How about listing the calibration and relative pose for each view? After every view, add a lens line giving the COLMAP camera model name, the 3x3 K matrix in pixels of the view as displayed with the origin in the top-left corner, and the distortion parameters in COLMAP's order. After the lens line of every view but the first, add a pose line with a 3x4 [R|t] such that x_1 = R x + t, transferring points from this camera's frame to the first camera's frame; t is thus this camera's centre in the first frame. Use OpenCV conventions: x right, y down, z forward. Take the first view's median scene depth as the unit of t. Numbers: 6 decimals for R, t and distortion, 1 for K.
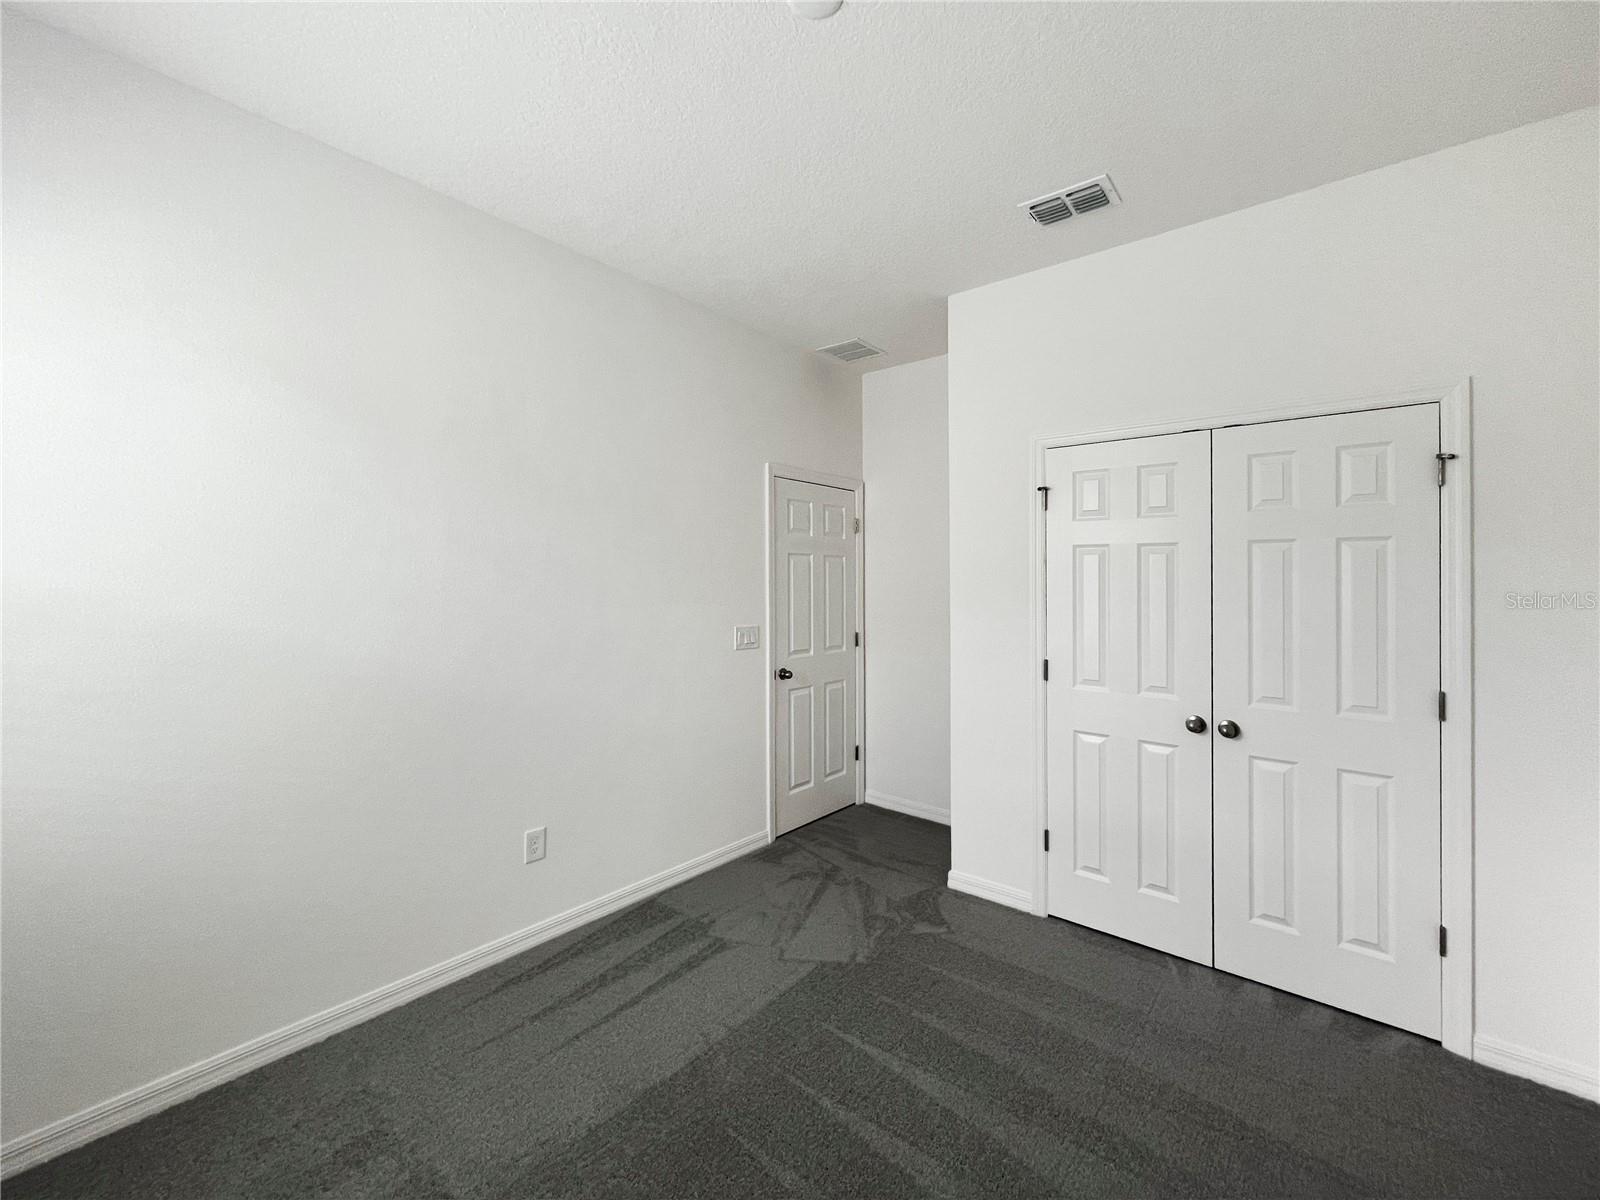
lens RADIAL K [[667.8, 0, 796.4], [0, 667.8, 597.9], [0, 0, 1]] dist [-0.001140, 0.000162]
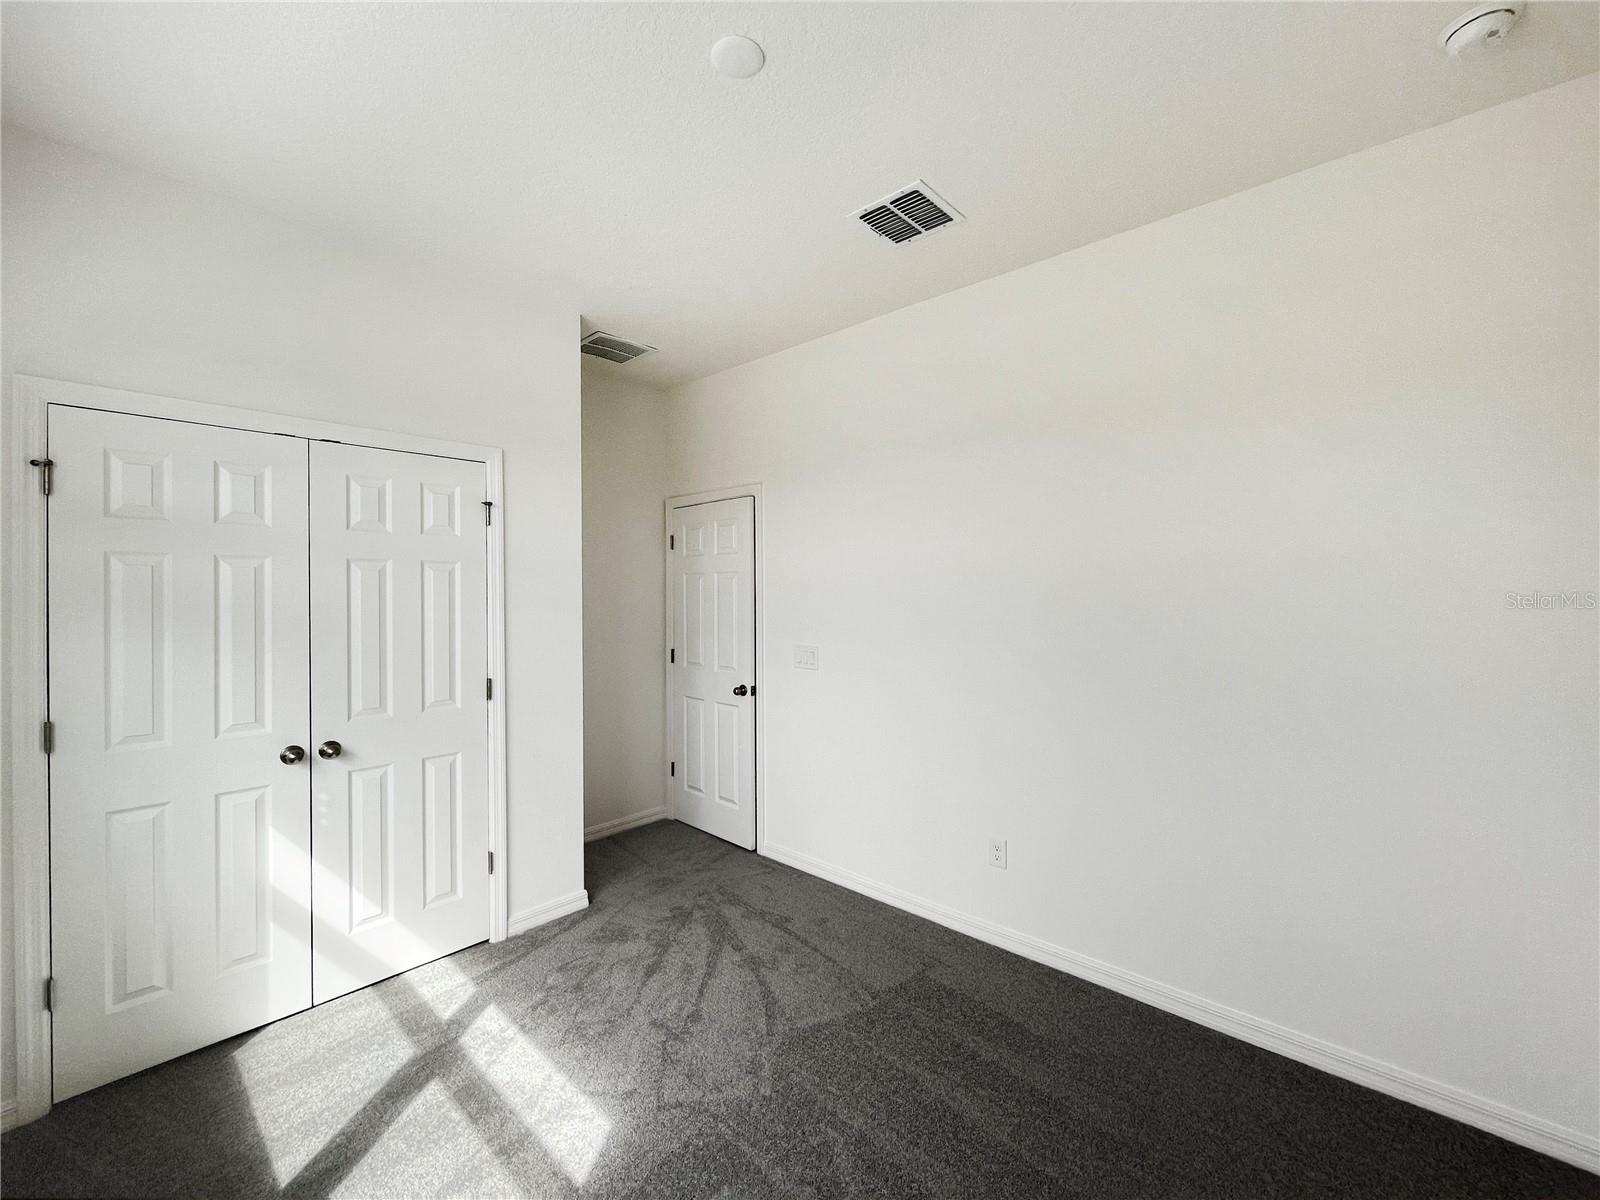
lens RADIAL K [[667.8, 0, 796.4], [0, 667.8, 597.9], [0, 0, 1]] dist [-0.001140, 0.000162]
pose [[0.046404, -0.013353, 0.998833, -0.347280], [0.038648, 0.999186, 0.011563, -0.011870], [-0.998175, 0.038067, 0.046883, 0.303699]]
